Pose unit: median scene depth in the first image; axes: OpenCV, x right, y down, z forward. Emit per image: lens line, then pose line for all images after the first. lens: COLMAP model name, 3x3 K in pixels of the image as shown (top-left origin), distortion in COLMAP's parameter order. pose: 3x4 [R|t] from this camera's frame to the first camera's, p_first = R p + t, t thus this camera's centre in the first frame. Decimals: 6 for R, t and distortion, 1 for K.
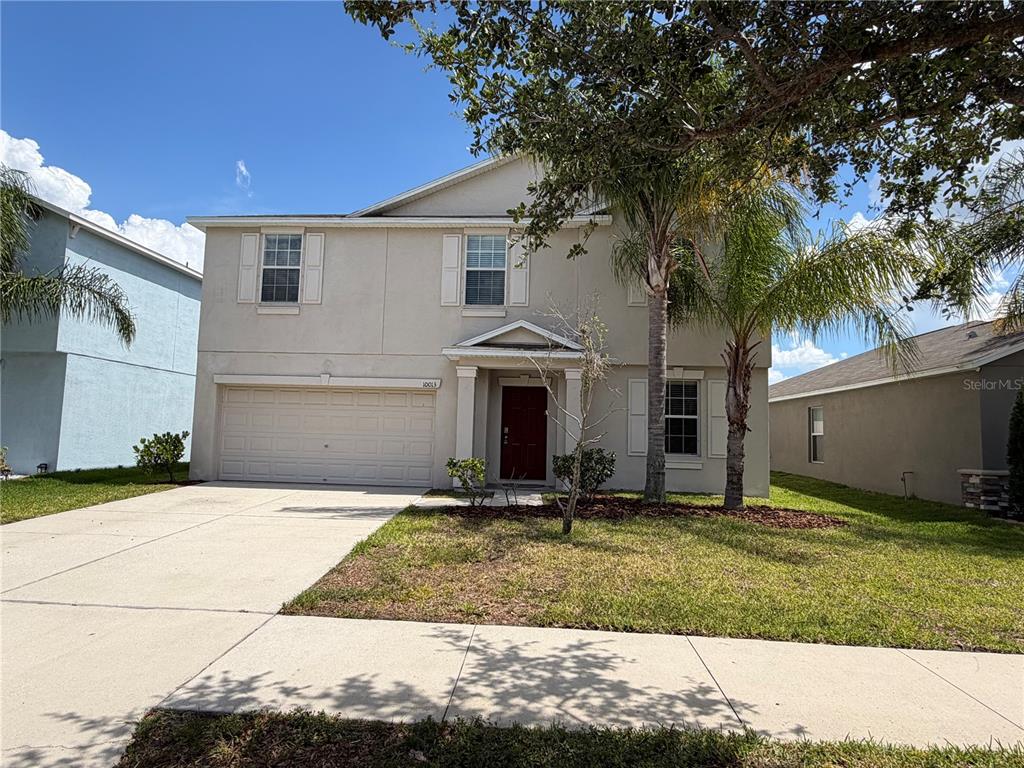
lens RADIAL K [[585.5, 0, 526.1], [0, 585.5, 384.2], [0, 0, 1]] dist [-0.005926, -0.000046]
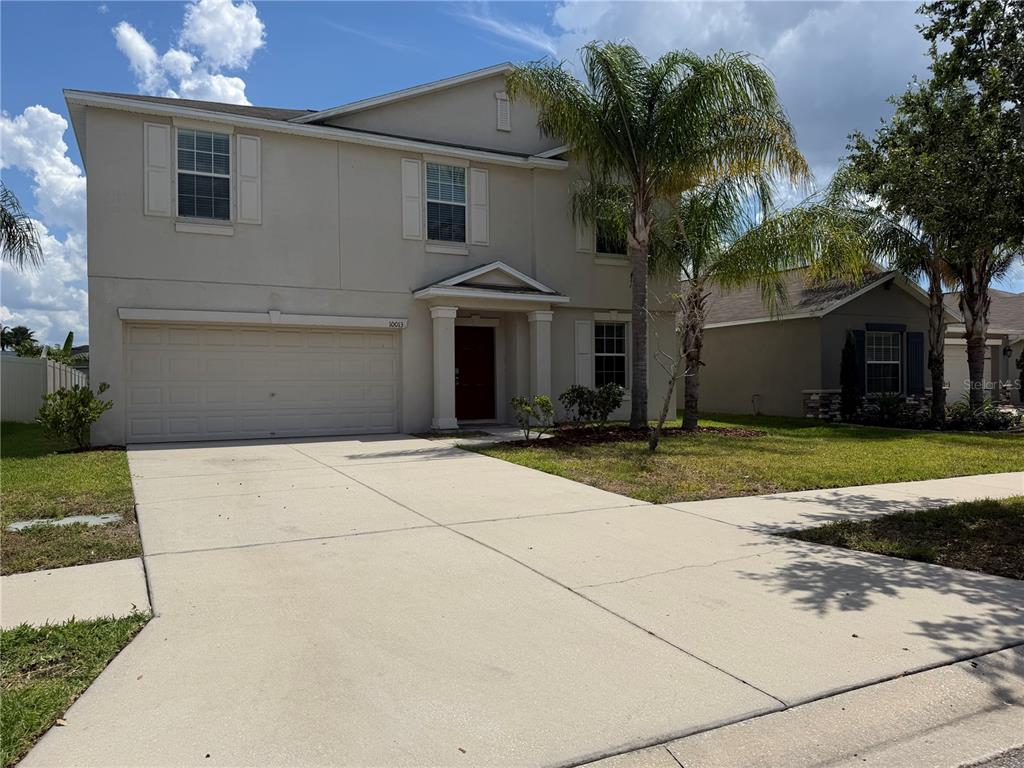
lens RADIAL K [[728.4, 0, 512.0], [0, 728.4, 384.0], [0, 0, 1]] dist [0.194557, -0.395857]
pose [[0.862507, -0.035709, 0.504784, -0.602188], [-0.014286, 0.995392, 0.094824, -0.018064], [-0.505844, -0.088998, 0.858022, -0.110405]]
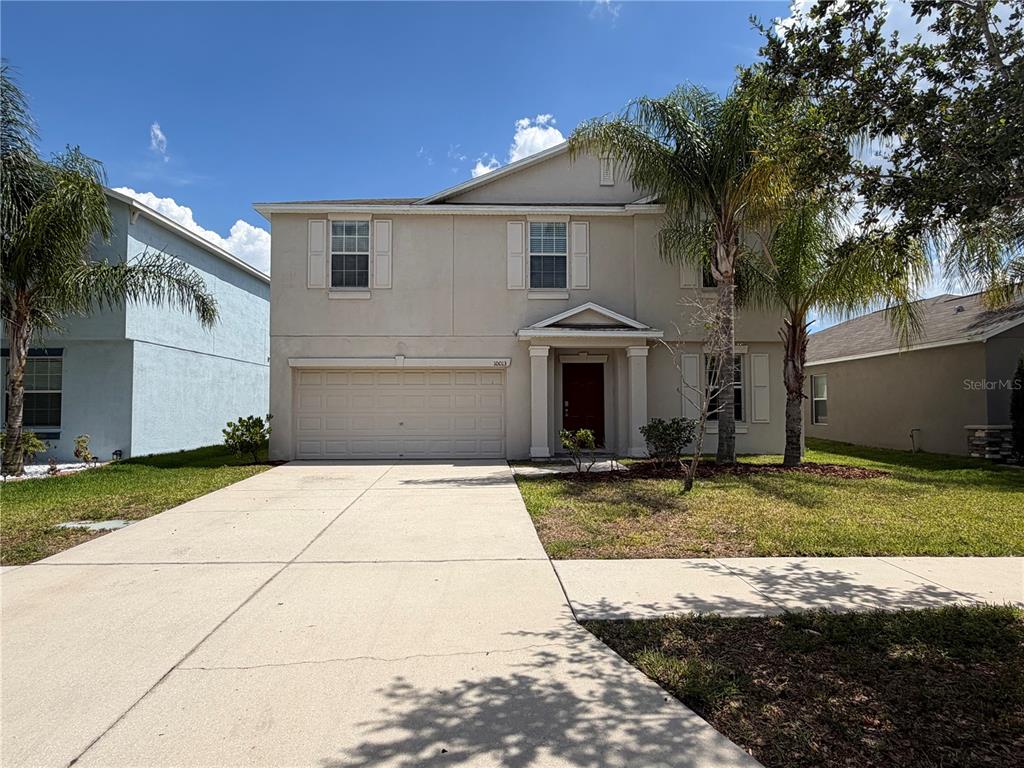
lens RADIAL K [[585.5, 0, 526.1], [0, 585.5, 384.2], [0, 0, 1]] dist [-0.005926, -0.000046]
pose [[0.994929, -0.026201, 0.097106, -0.223365], [0.021510, 0.998565, 0.049043, -0.013078], [-0.098252, -0.046706, 0.994065, -0.074124]]
